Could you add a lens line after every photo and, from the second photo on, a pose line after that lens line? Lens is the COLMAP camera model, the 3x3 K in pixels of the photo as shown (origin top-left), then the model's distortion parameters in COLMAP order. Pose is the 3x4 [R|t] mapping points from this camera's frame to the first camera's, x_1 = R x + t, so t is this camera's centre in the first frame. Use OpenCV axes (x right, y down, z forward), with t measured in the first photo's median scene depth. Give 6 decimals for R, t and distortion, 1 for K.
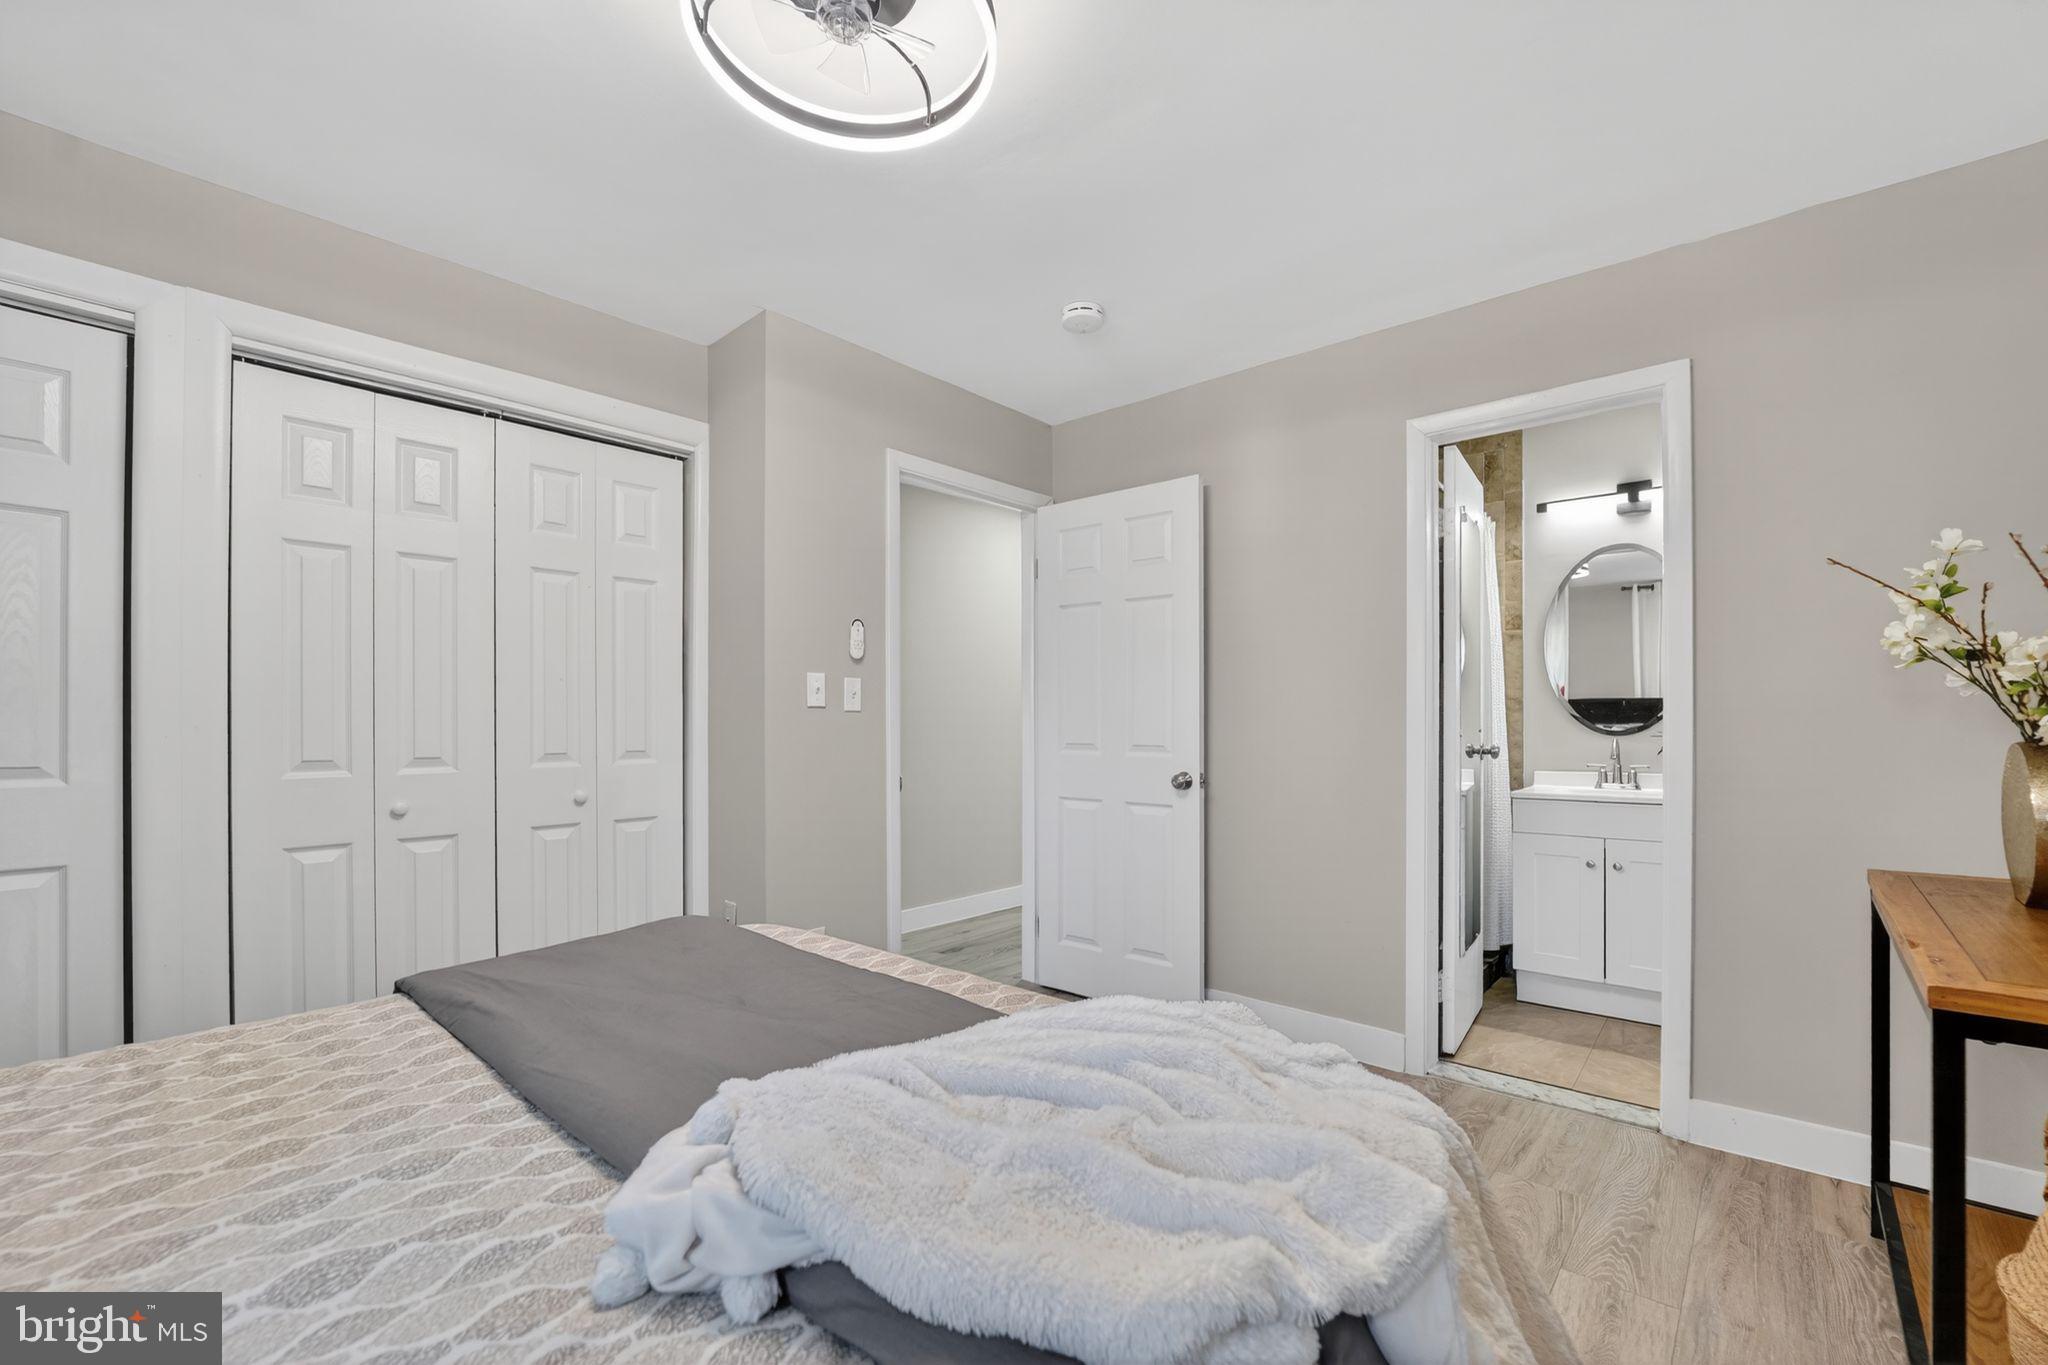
lens RADIAL K [[844.4, 0, 1041.8], [0, 844.4, 704.5], [0, 0, 1]] dist [-0.028312, 0.000460]
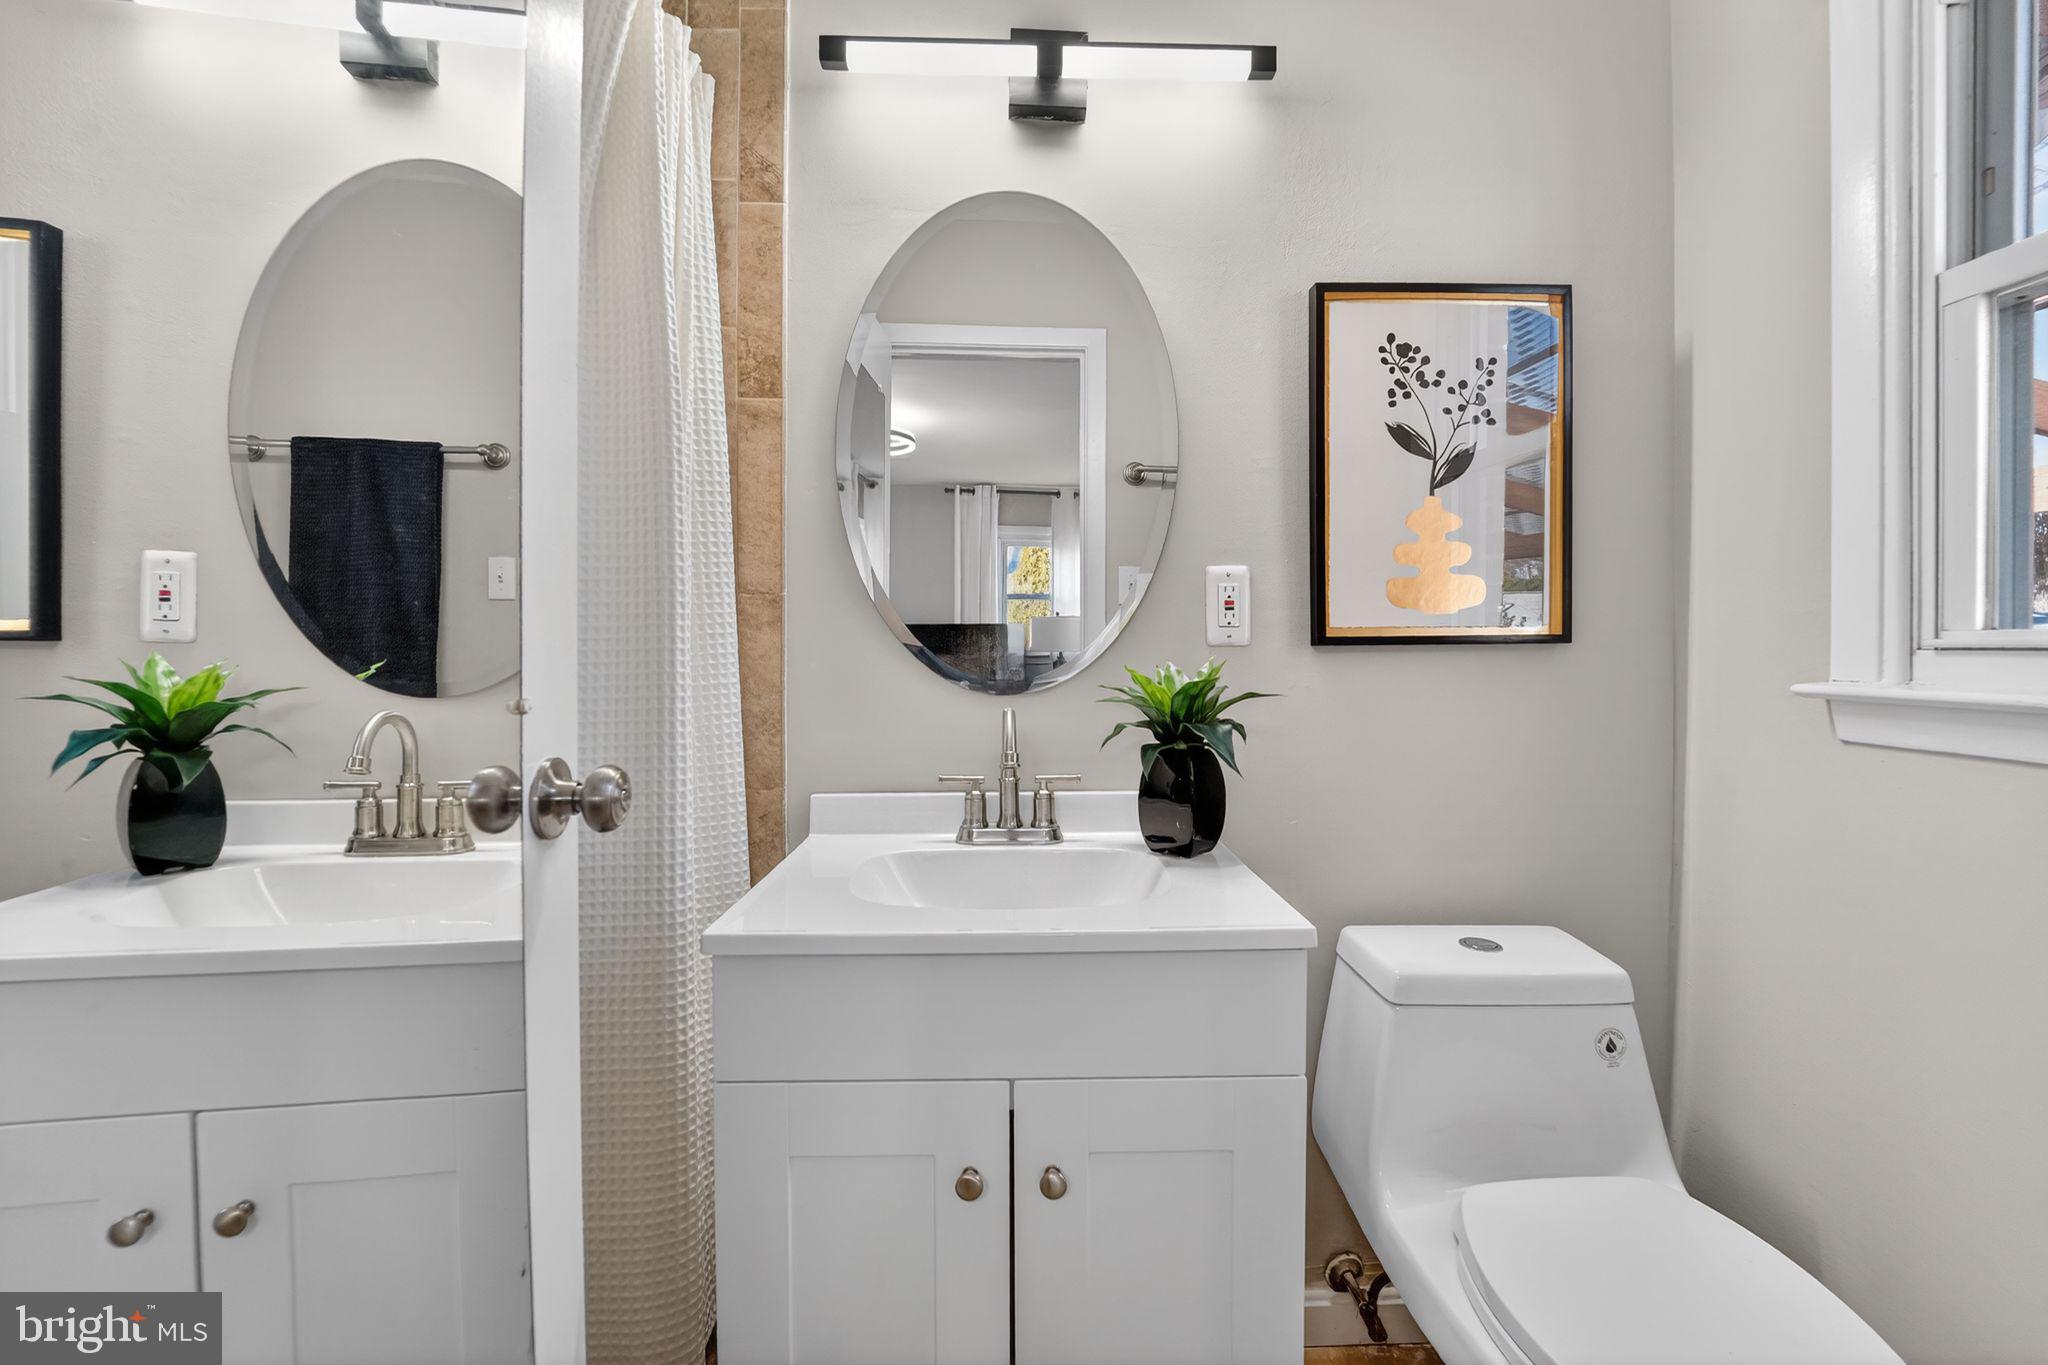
lens RADIAL K [[830.6, 0, 1044.7], [0, 830.6, 688.0], [0, 0, 1]] dist [-0.027282, -0.000080]
pose [[0.731746, -0.035577, 0.680648, 0.411708], [-0.014780, 0.997574, 0.068031, 0.008505], [-0.681417, -0.059841, 0.729445, 0.656598]]
